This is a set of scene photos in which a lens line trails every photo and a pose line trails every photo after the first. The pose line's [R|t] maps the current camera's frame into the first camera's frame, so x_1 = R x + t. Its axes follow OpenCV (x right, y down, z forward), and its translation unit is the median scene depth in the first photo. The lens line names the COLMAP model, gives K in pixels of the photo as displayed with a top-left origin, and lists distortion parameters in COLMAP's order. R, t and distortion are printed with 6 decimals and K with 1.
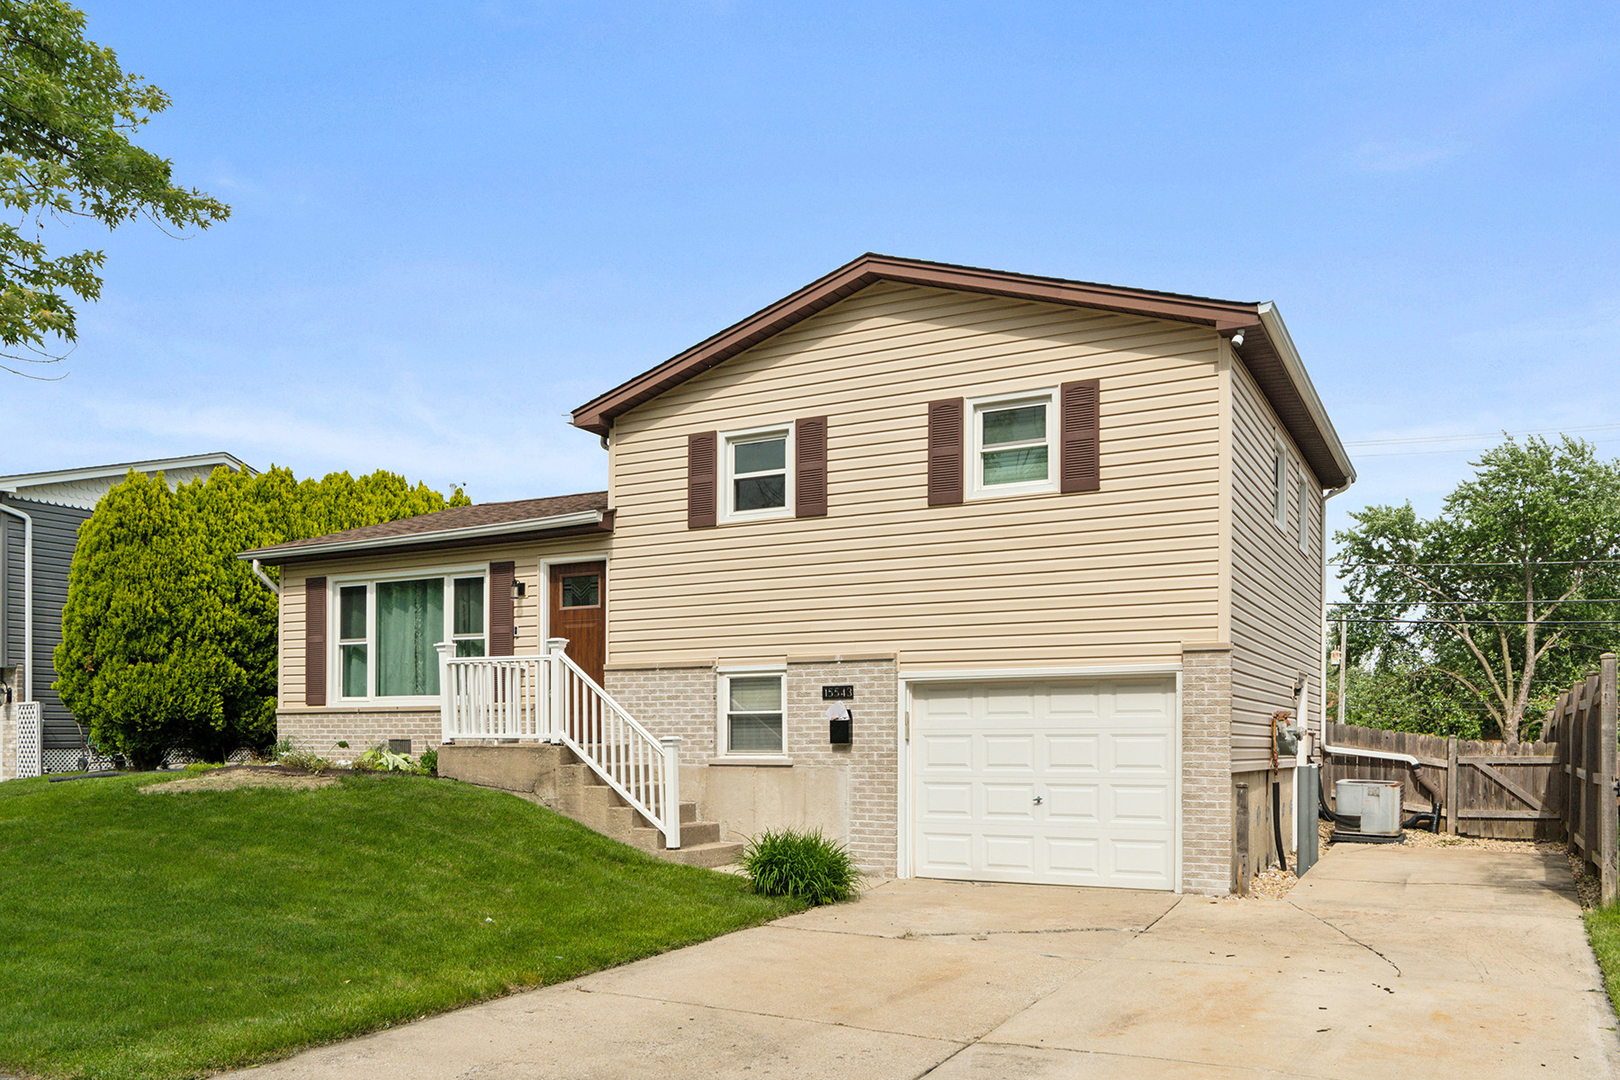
lens RADIAL K [[1241.3, 0, 810.0], [0, 1241.3, 540.0], [0, 0, 1]] dist [0.000923, 0.000171]
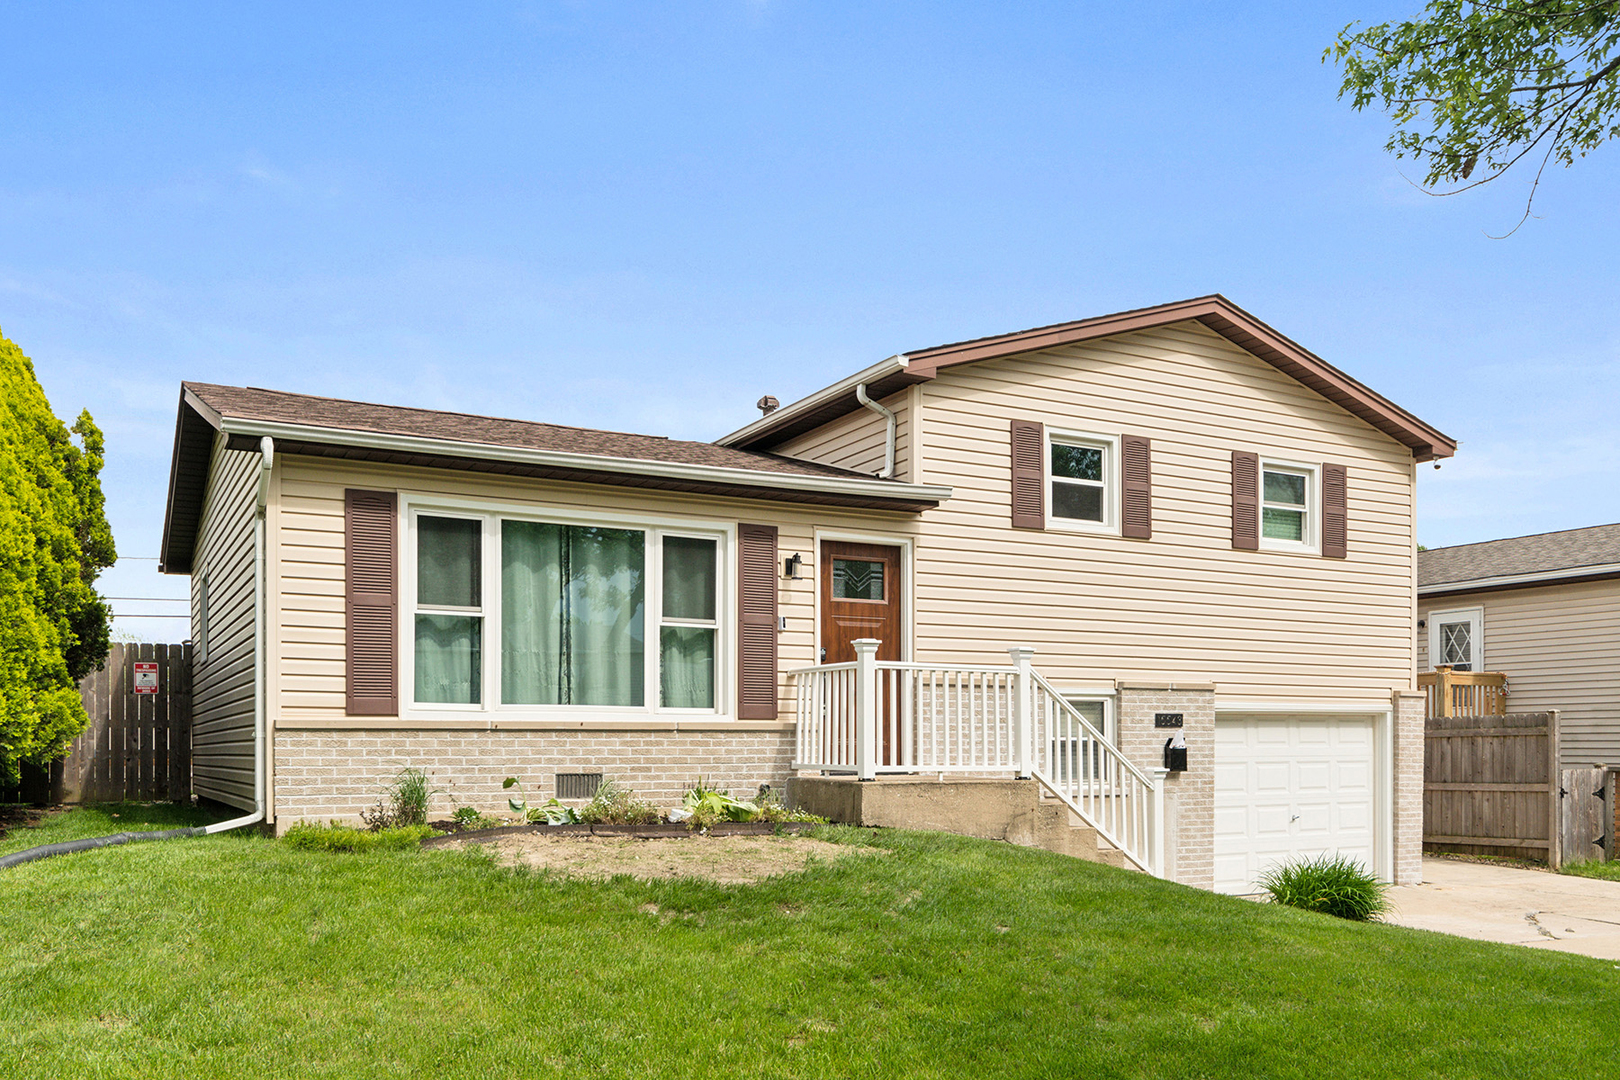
lens RADIAL K [[1337.7, 0, 810.0], [0, 1337.7, 540.0], [0, 0, 1]] dist [-0.007147, -0.002294]
pose [[0.550337, 0.125624, 0.825438, -0.993992], [-0.132686, 0.989212, -0.062084, 0.080549], [-0.824332, -0.075357, 0.561068, 0.616279]]
